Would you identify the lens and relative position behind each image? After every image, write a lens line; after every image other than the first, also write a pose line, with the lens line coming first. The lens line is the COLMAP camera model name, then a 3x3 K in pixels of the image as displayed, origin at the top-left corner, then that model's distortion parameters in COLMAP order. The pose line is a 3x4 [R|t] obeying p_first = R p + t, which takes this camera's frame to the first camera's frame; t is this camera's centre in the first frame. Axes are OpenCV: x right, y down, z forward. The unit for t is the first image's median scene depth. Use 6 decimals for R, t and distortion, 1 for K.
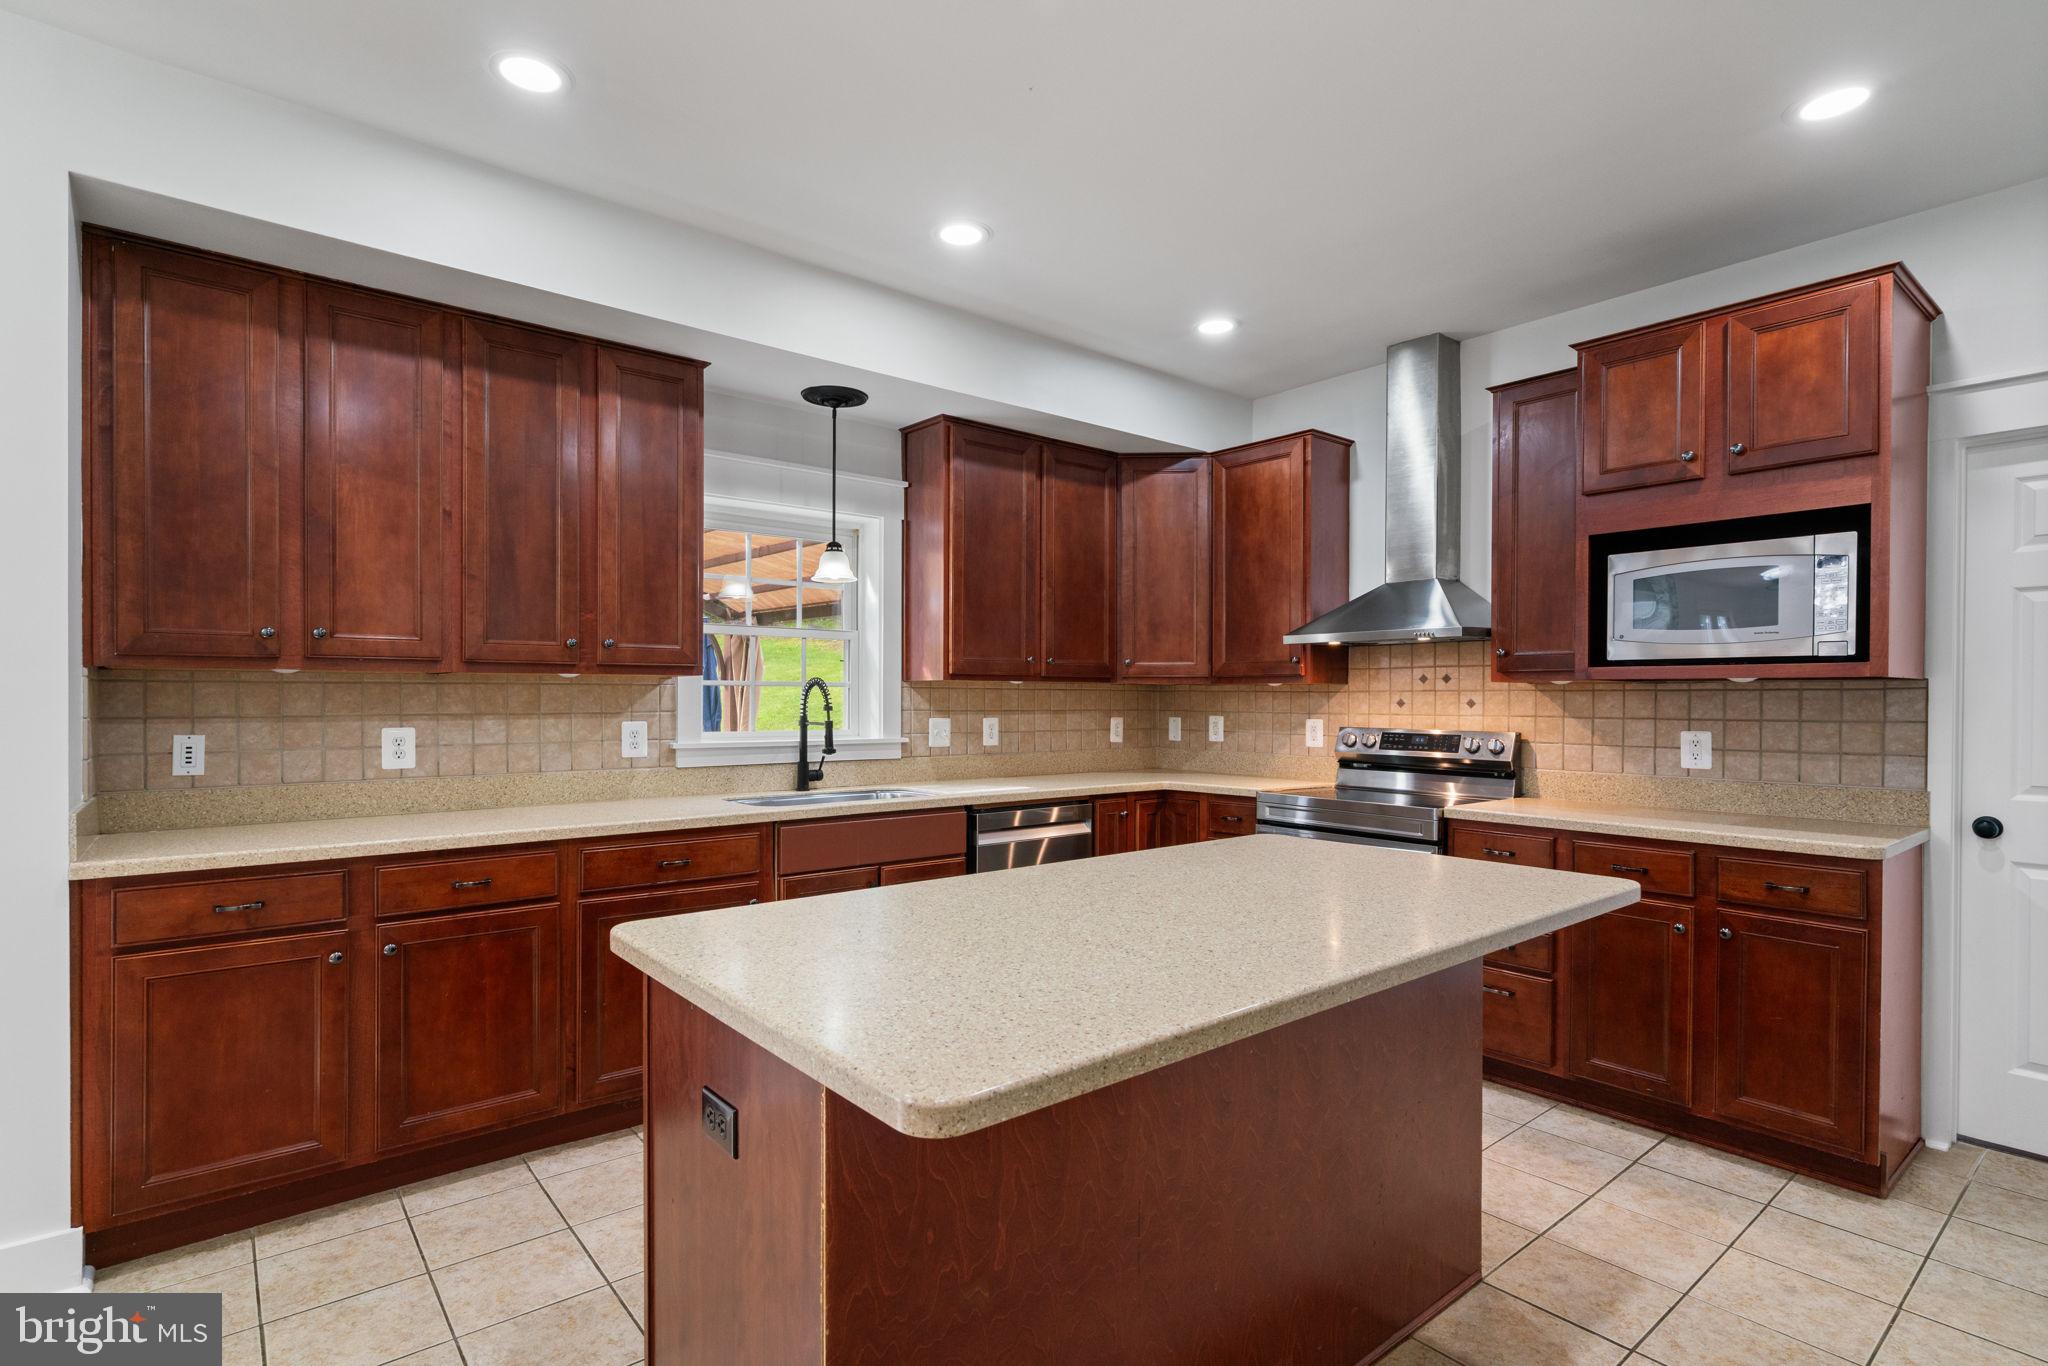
lens RADIAL K [[965.3, 0, 1019.8], [0, 965.3, 701.5], [0, 0, 1]] dist [0.000009, 0.000031]
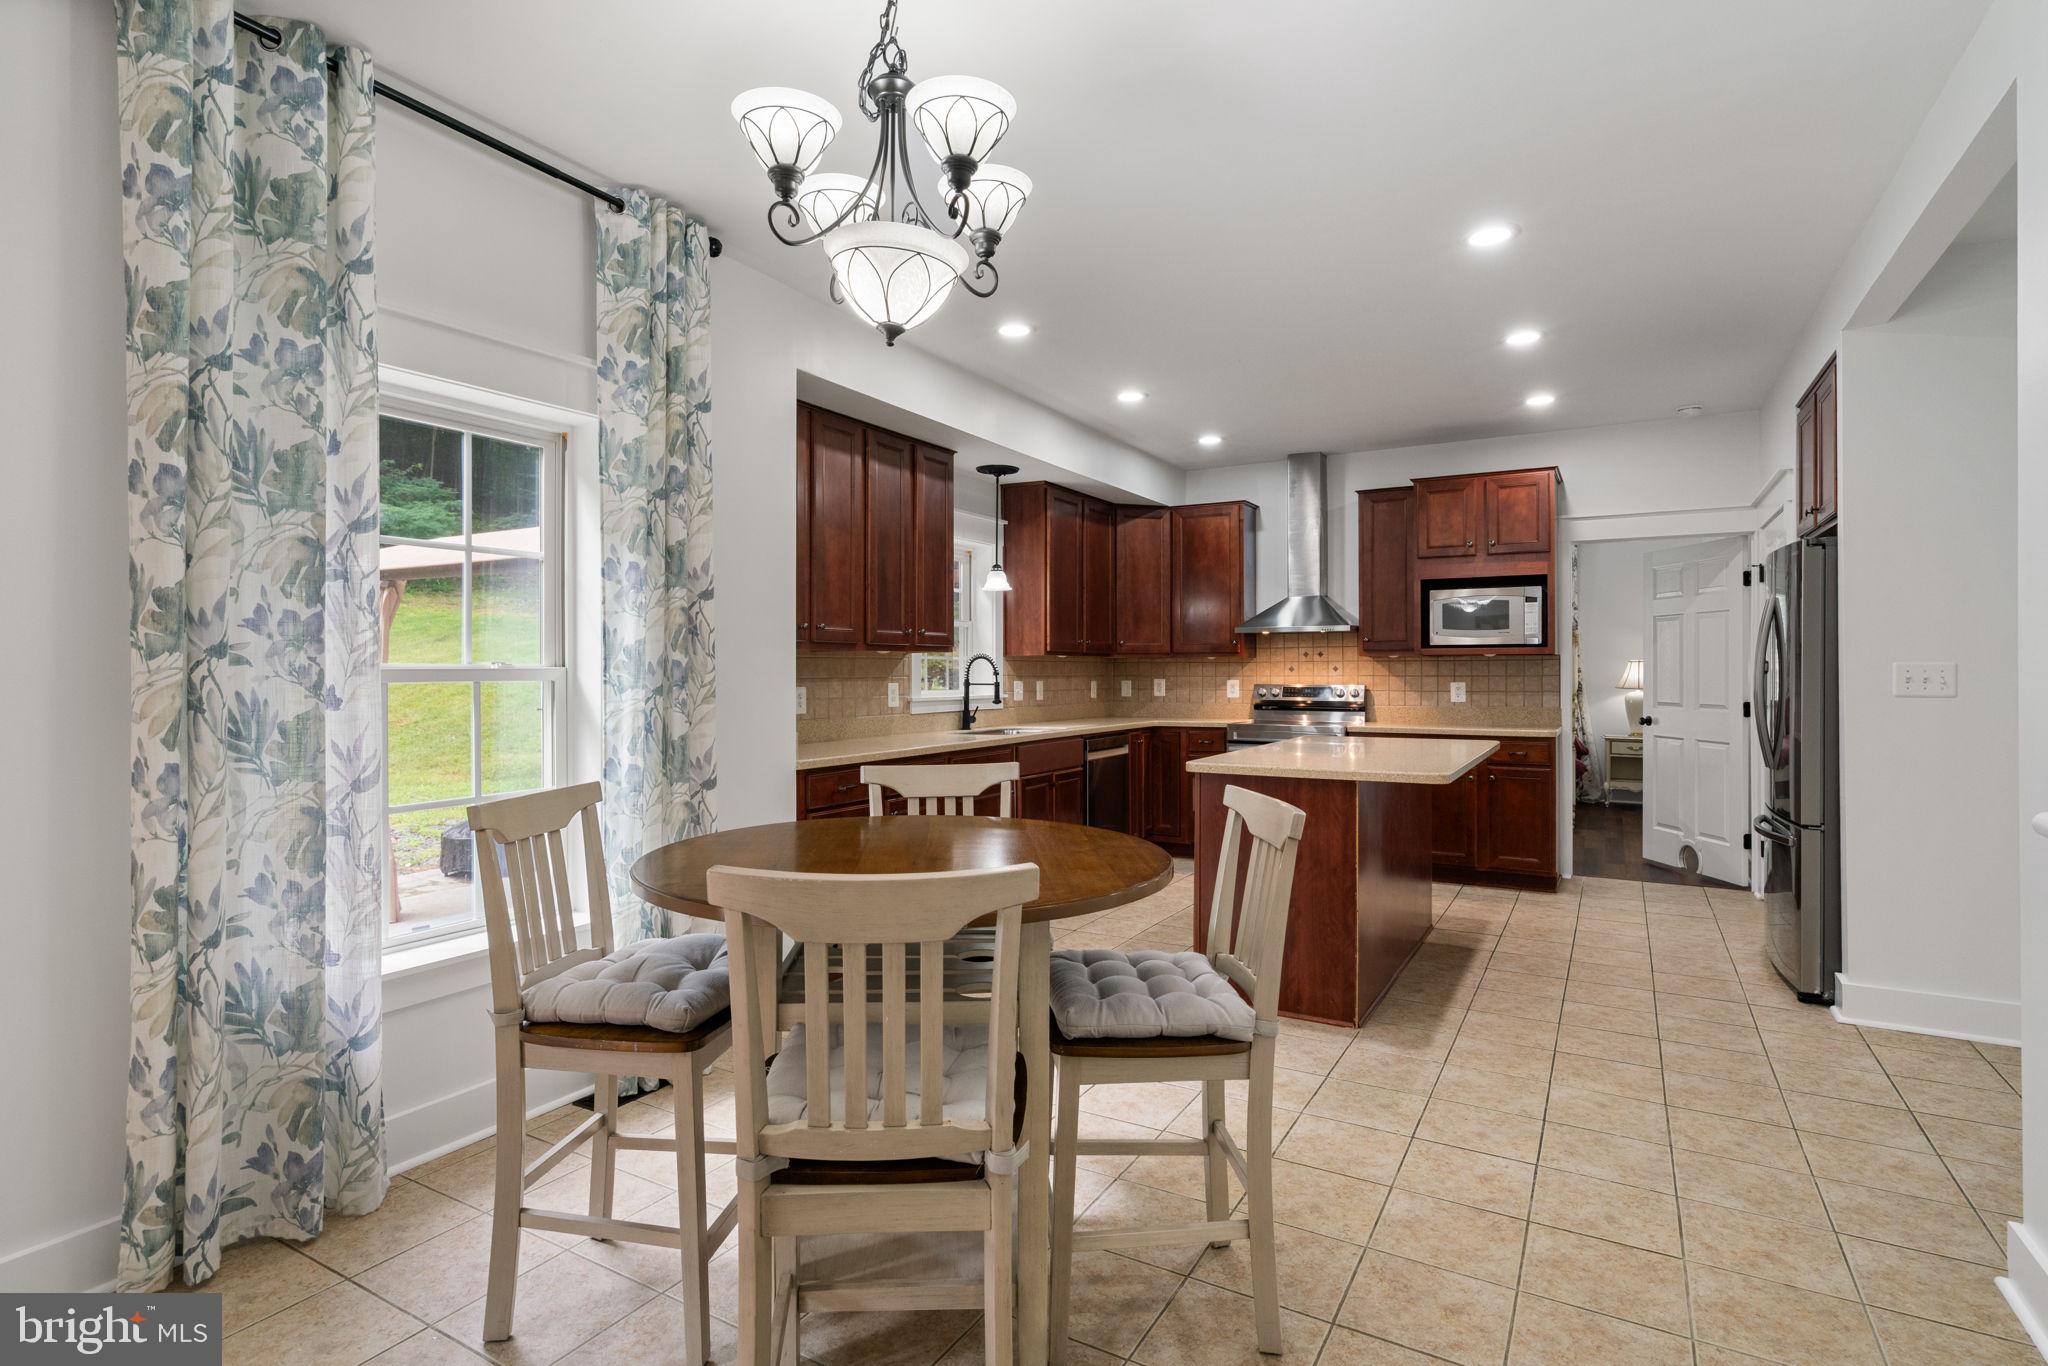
lens RADIAL K [[965.3, 0, 1028.3], [0, 965.3, 668.3], [0, 0, 1]] dist [0.000009, 0.000031]
pose [[0.940640, -0.004844, 0.339370, -0.668064], [0.007230, 0.999957, -0.005765, 0.007426], [-0.339328, 0.007877, 0.940635, -0.451267]]
